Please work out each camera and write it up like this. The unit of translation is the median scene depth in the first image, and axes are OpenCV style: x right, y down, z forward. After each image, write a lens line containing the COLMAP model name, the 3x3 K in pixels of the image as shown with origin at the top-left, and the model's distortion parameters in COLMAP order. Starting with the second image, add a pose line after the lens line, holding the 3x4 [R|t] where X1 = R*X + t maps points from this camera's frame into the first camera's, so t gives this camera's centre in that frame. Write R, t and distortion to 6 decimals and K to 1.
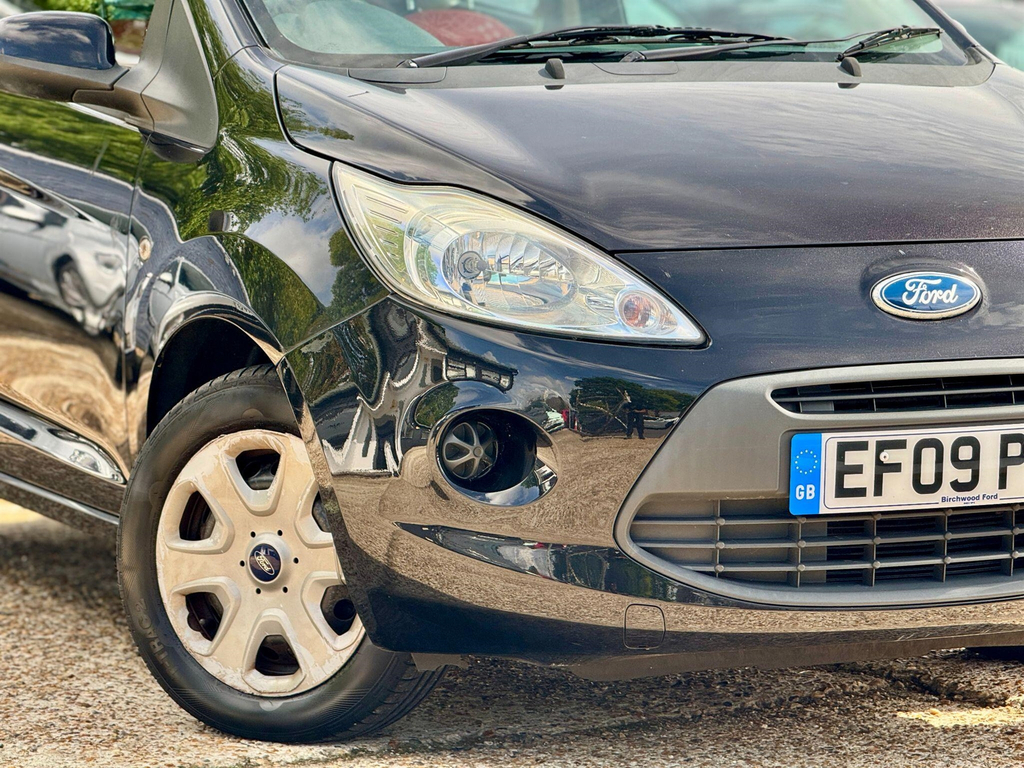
lens RADIAL K [[3598.5, 0, 512.0], [0, 3598.5, 384.0], [0, 0, 1]] dist [0.122052, 1.527477]
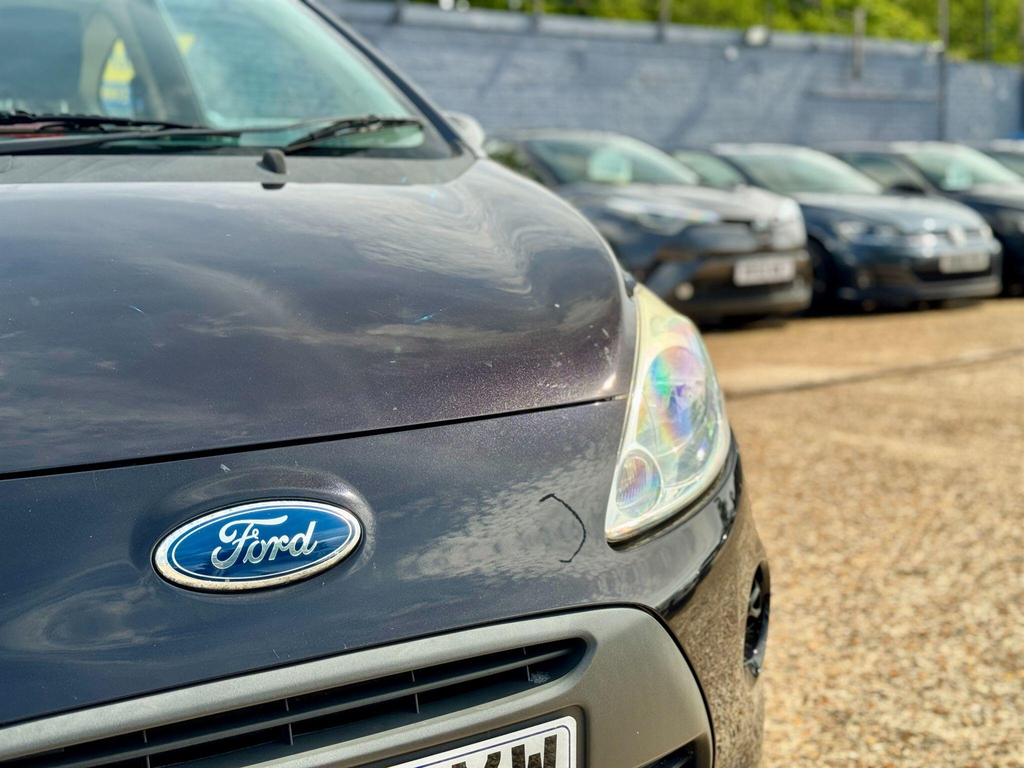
lens RADIAL K [[1405.7, 0, 513.4], [0, 1405.7, 409.5], [0, 0, 1]] dist [0.124821, -0.076492]
pose [[0.997971, -0.032694, 0.054639, 0.138107], [0.028538, 0.996762, 0.075177, -0.060067], [-0.056920, -0.073465, 0.995672, 0.738578]]
